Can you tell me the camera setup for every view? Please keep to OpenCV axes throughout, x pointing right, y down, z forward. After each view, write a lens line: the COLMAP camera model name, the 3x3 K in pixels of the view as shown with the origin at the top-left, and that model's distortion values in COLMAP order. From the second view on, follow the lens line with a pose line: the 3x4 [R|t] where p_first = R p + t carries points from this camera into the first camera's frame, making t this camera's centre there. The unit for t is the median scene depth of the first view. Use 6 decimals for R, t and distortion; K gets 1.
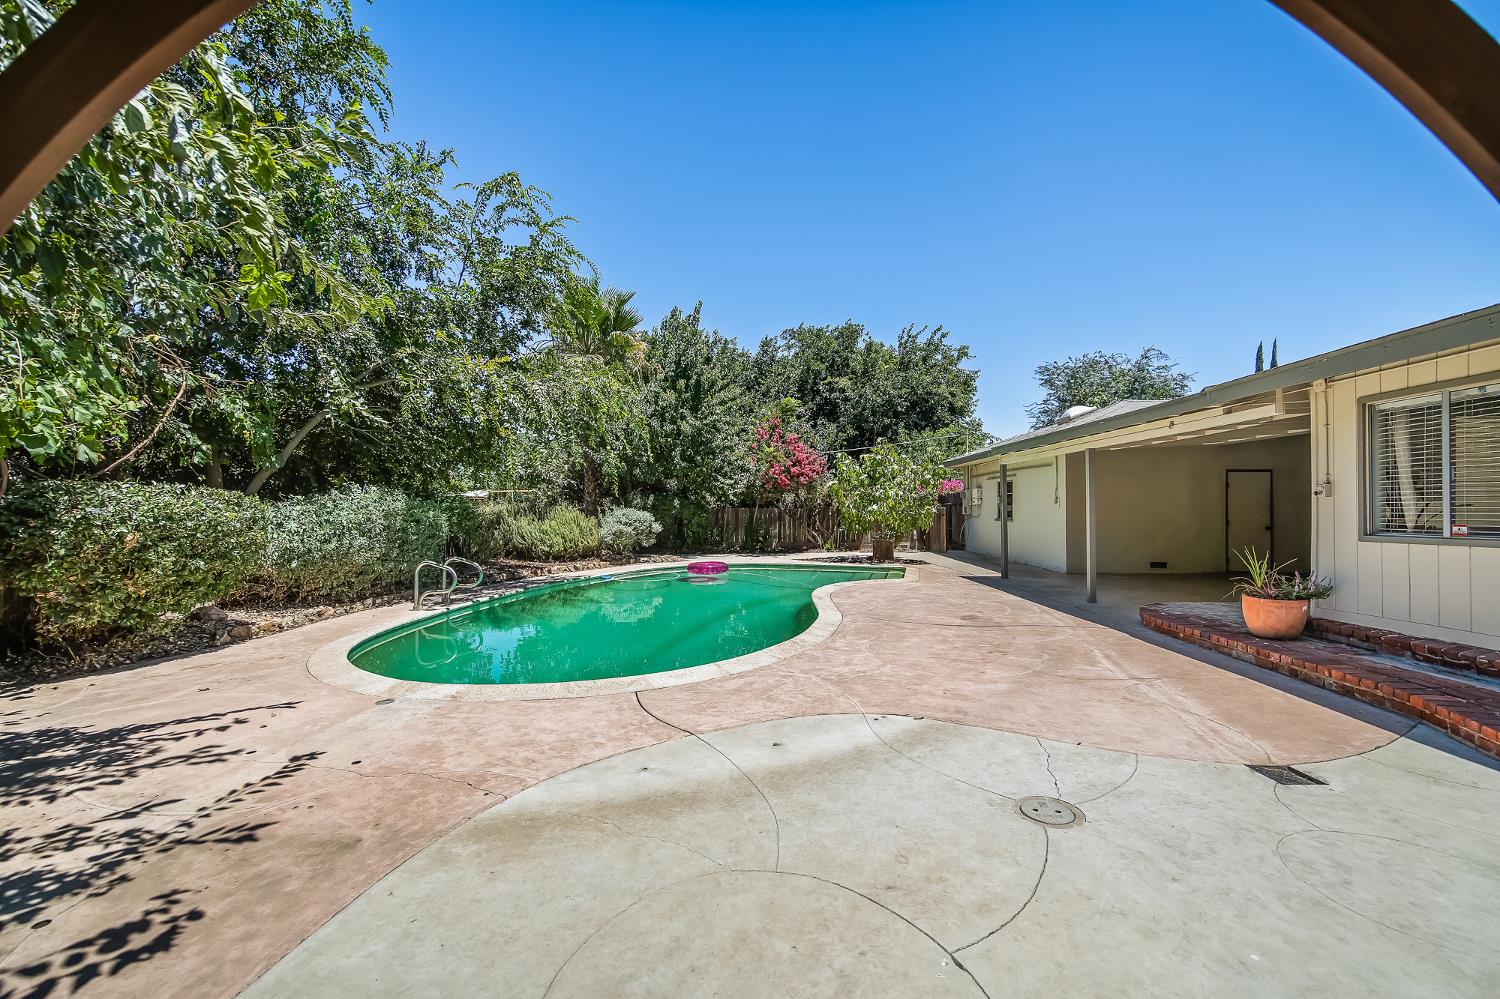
lens RADIAL K [[607.7, 0, 752.9], [0, 607.7, 503.1], [0, 0, 1]] dist [0.001303, 0.000490]
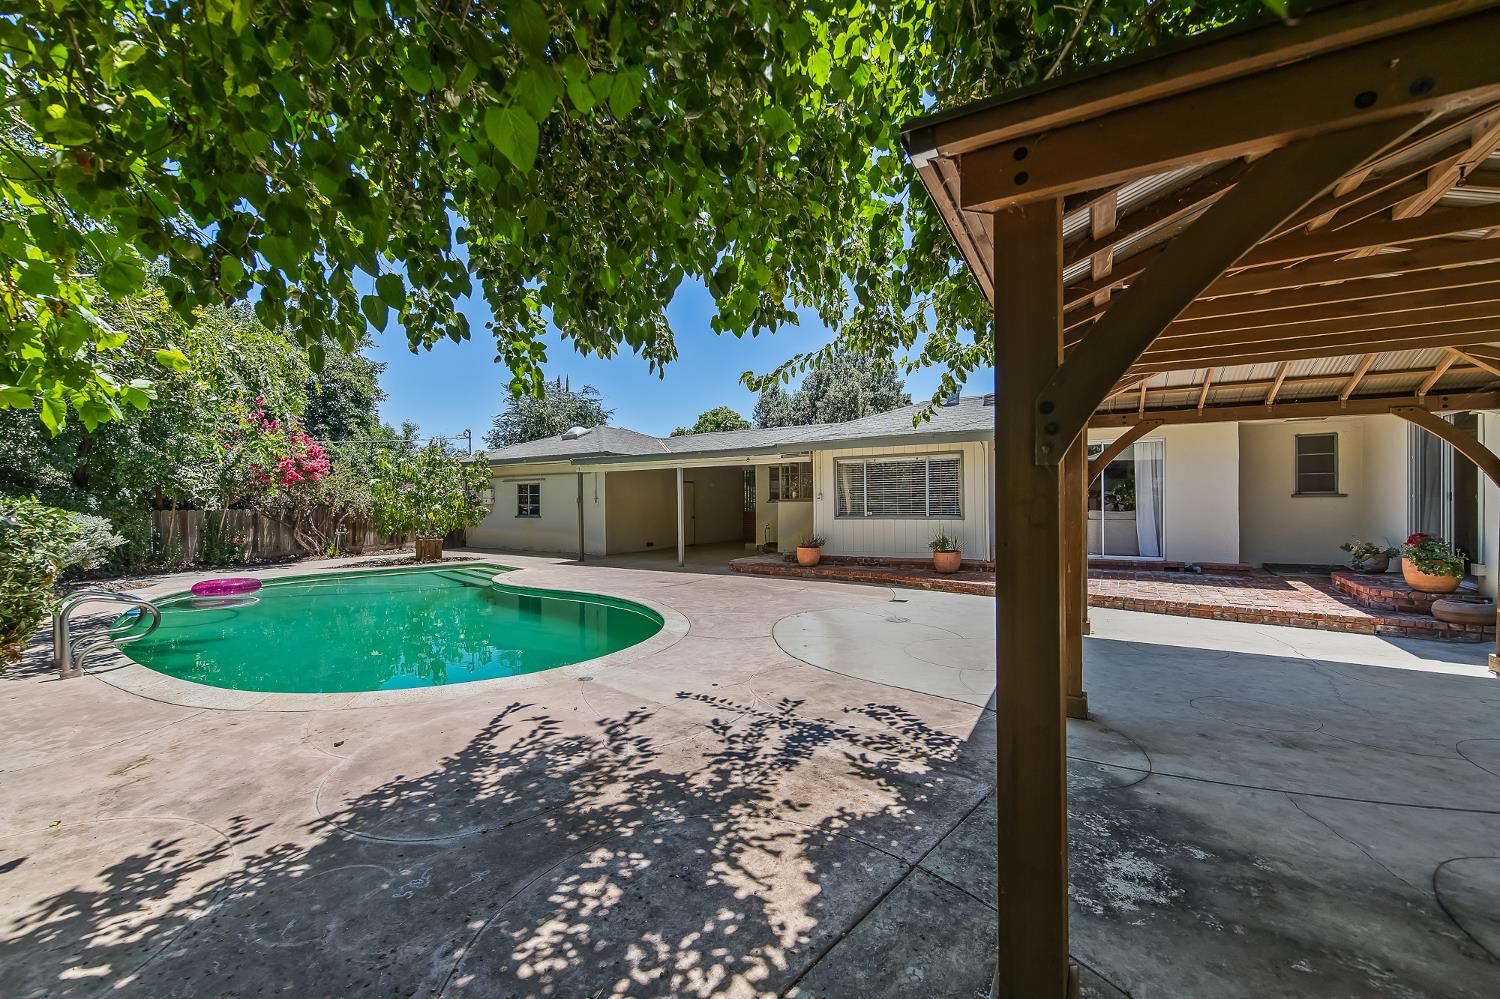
lens RADIAL K [[607.7, 0, 752.9], [0, 607.7, 503.1], [0, 0, 1]] dist [0.001303, 0.000490]
pose [[0.490297, -0.002603, 0.871552, -1.641254], [0.000721, 0.999996, 0.002581, -0.007398], [-0.871555, -0.000637, 0.490297, 0.190324]]
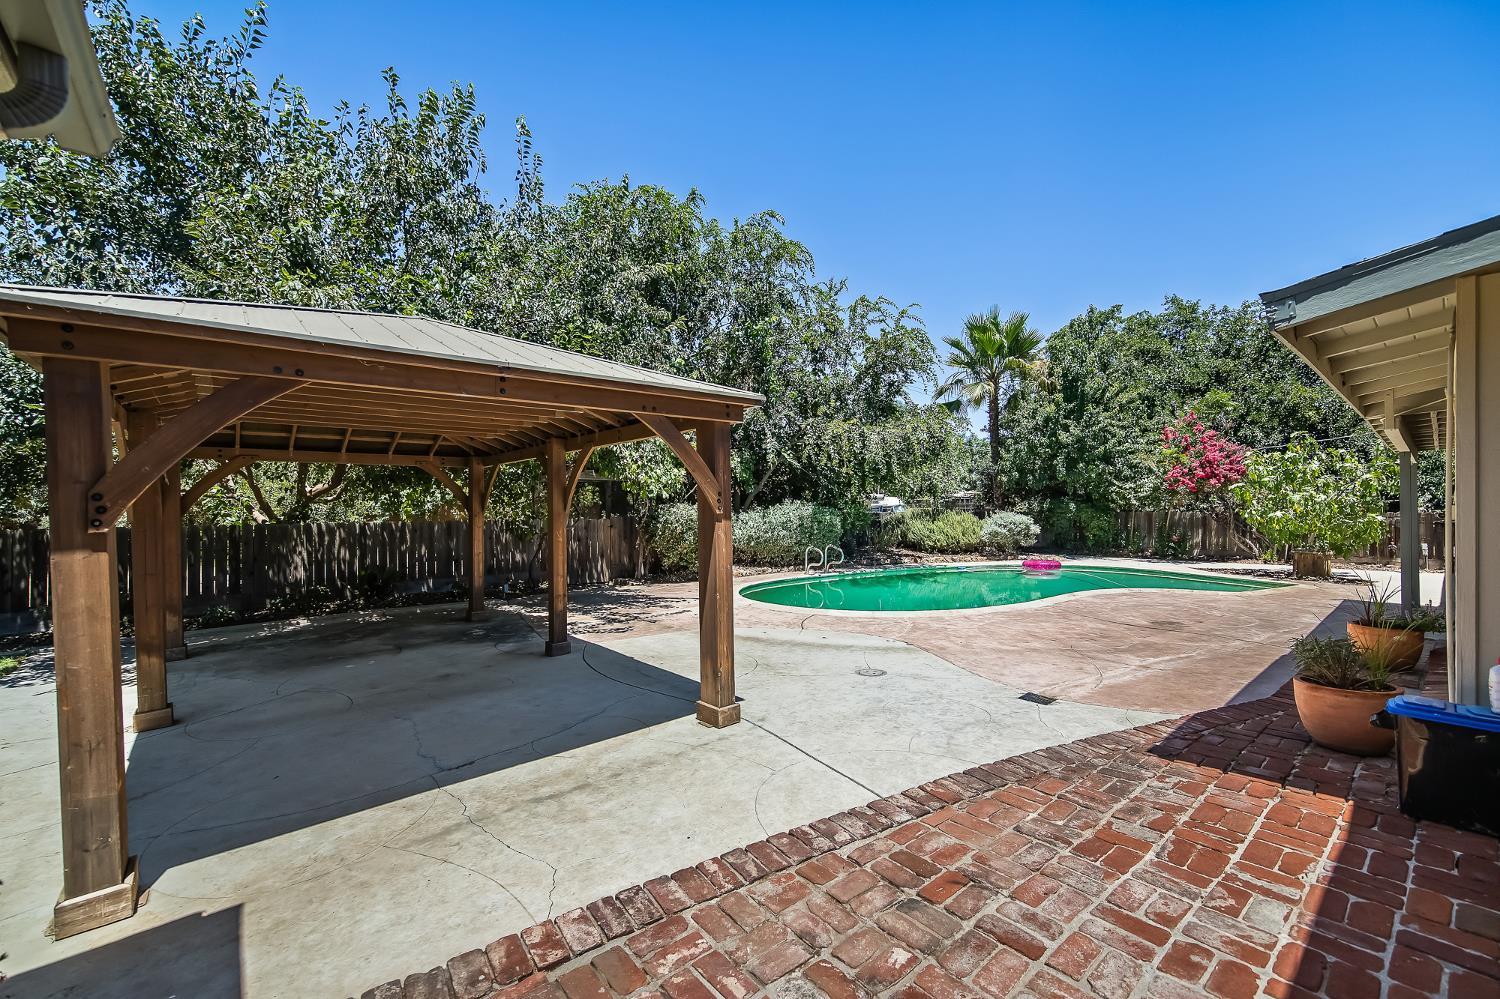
lens RADIAL K [[607.7, 0, 752.9], [0, 607.7, 503.1], [0, 0, 1]] dist [0.001303, 0.000490]
pose [[0.664138, -0.001514, -0.747608, 1.371540], [0.007602, 0.999960, 0.004728, -0.073496], [0.747571, -0.008823, 0.664123, -0.541683]]
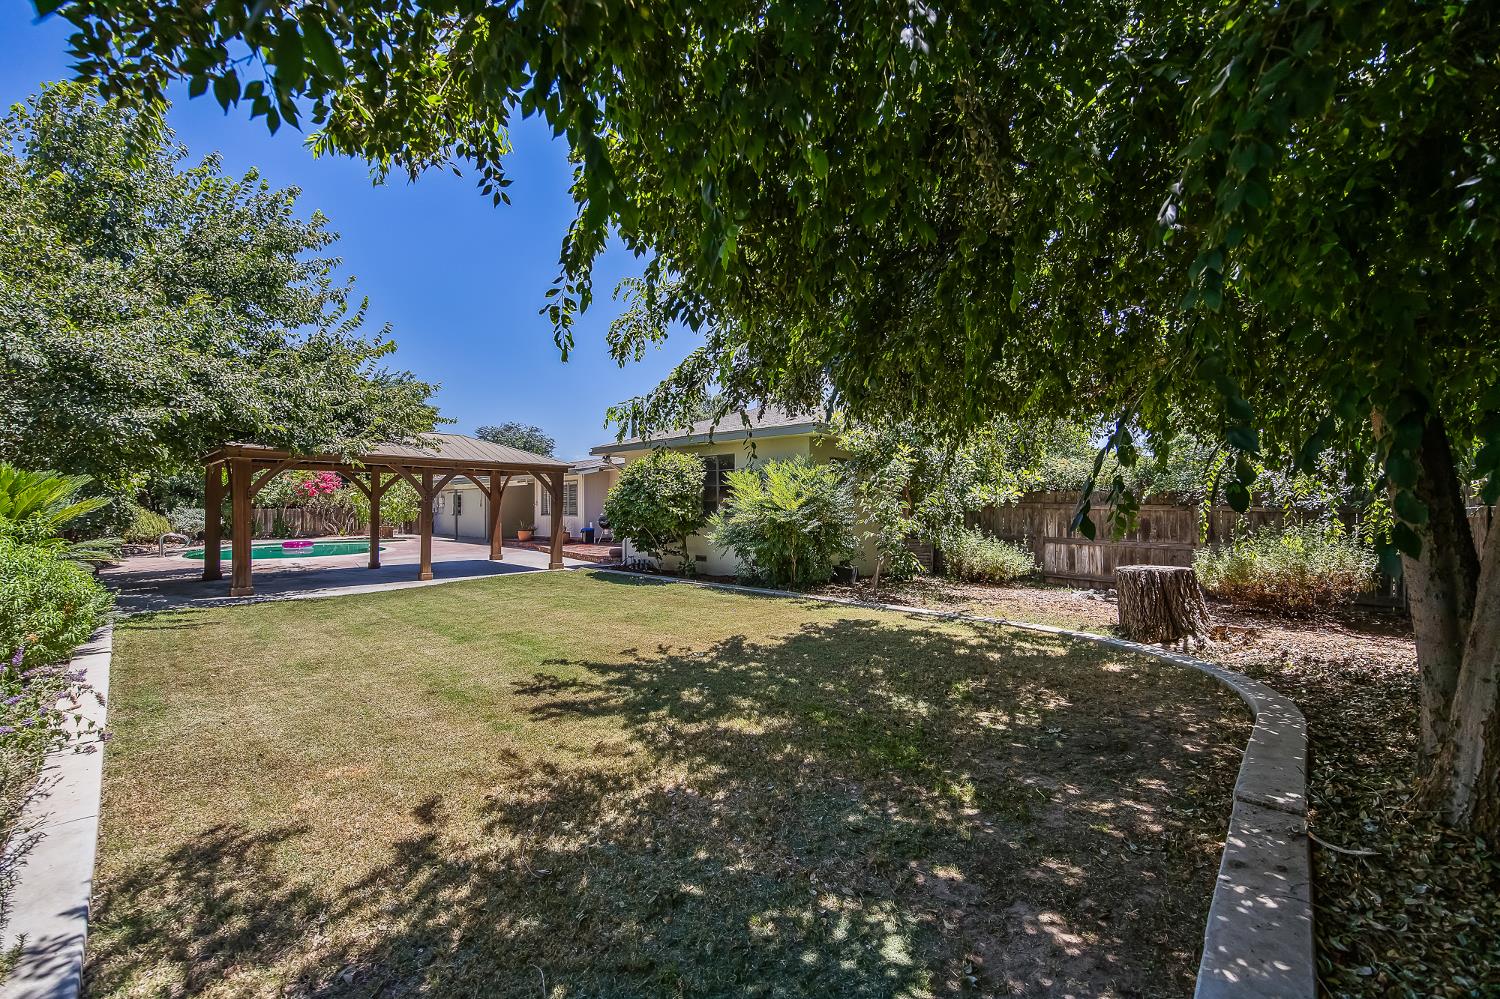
lens RADIAL K [[607.7, 0, 752.9], [0, 607.7, 503.1], [0, 0, 1]] dist [0.001303, 0.000490]
pose [[0.665996, 0.008373, 0.745909, -1.653438], [-0.006934, 0.999963, -0.005033, -0.026705], [-0.745923, -0.001820, 0.666029, -4.078852]]
